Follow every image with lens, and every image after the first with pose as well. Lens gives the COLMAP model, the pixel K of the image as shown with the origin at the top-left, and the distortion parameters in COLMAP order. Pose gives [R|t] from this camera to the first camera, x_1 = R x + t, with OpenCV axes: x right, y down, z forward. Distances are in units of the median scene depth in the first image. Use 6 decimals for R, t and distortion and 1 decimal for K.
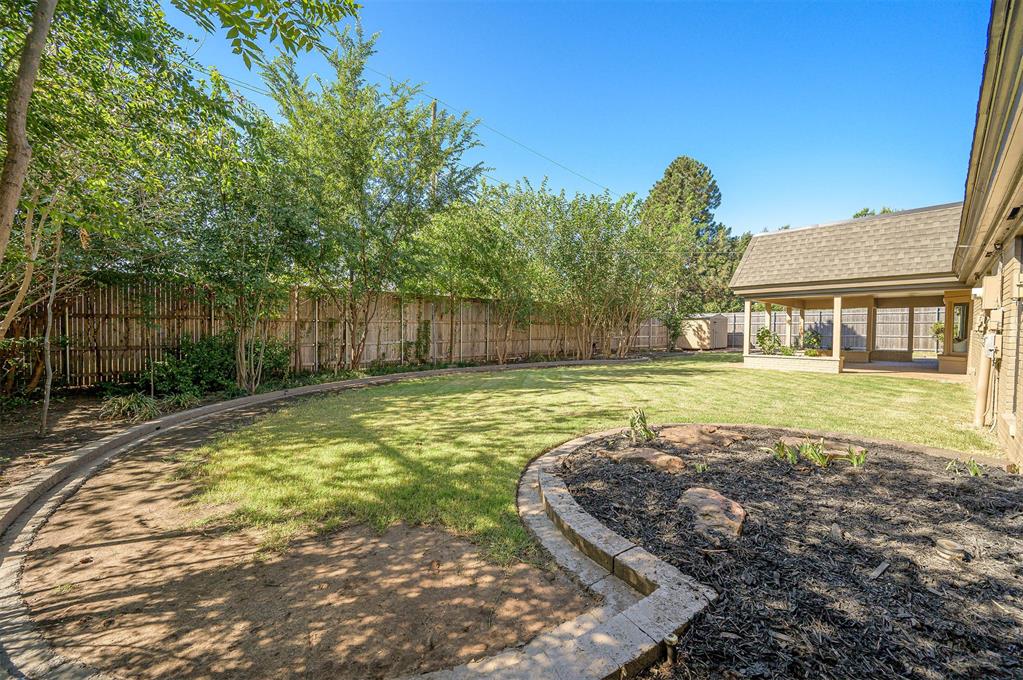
lens RADIAL K [[405.3, 0, 509.9], [0, 405.3, 334.9], [0, 0, 1]] dist [-0.002406, -0.000102]
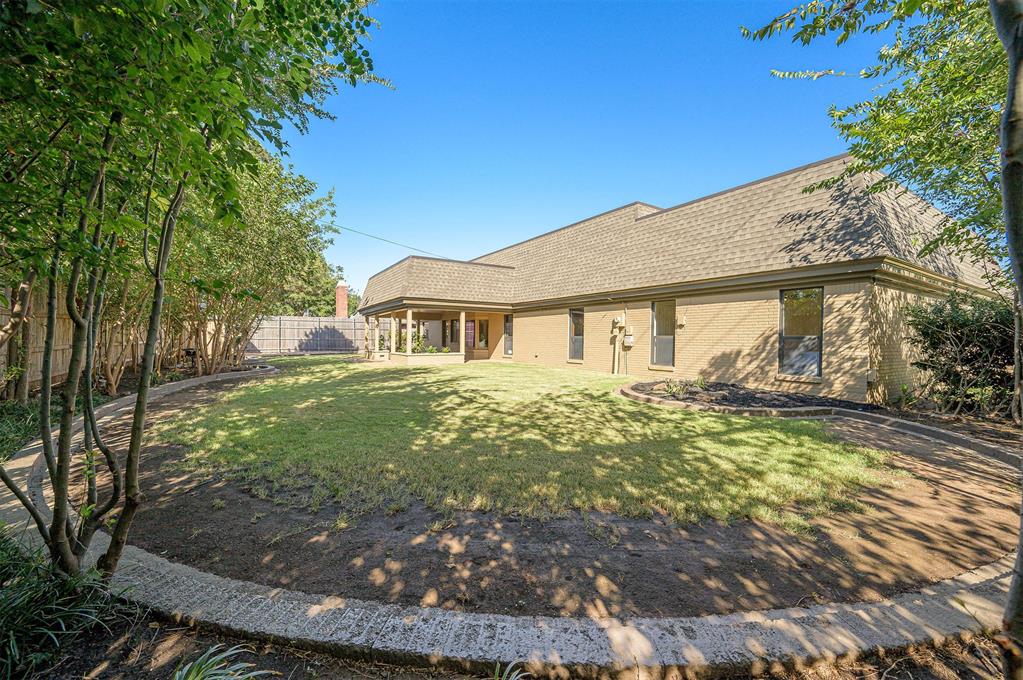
lens RADIAL K [[405.3, 0, 506.4], [0, 405.3, 336.6], [0, 0, 1]] dist [-0.002406, -0.000102]
pose [[0.197440, -0.014168, 0.980213, -2.006267], [0.039405, 0.999202, 0.006505, -0.037353], [-0.979523, 0.037341, 0.197840, 1.723164]]
